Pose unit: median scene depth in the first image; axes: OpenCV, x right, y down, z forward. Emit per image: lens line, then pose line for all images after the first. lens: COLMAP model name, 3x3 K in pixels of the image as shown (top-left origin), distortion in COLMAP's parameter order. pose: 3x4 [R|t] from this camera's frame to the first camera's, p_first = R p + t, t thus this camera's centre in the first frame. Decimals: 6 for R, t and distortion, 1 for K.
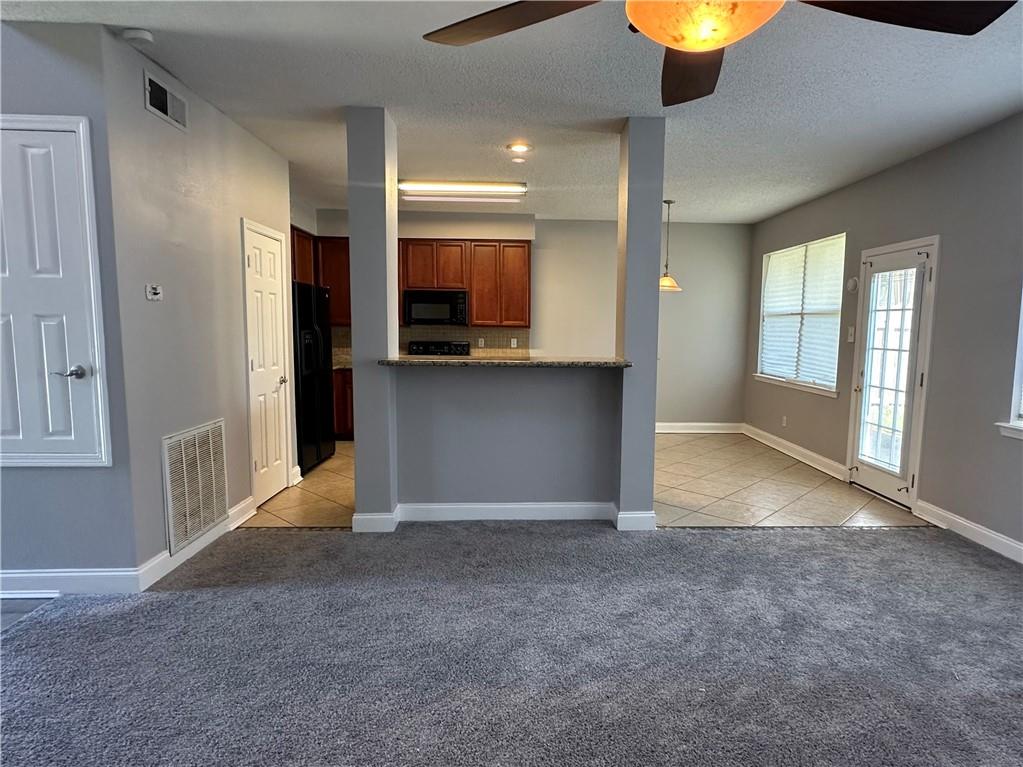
lens RADIAL K [[541.8, 0, 511.5], [0, 541.8, 383.5], [0, 0, 1]] dist [-0.002209, -0.000547]
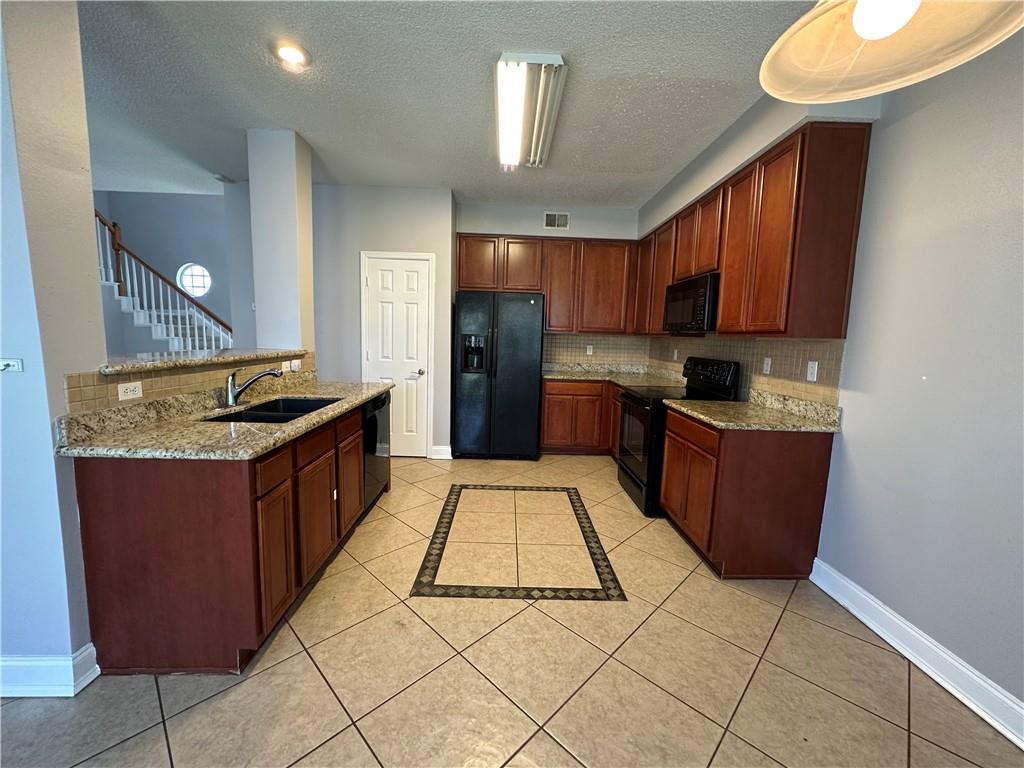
lens RADIAL K [[414.7, 0, 512.0], [0, 414.7, 384.0], [0, 0, 1]] dist [0.000877, 0.000147]
pose [[-0.004131, 0.108429, -0.994096, 0.351084], [-0.130540, 0.985539, 0.108039, -0.068999], [0.991434, 0.130215, 0.010083, 0.749950]]
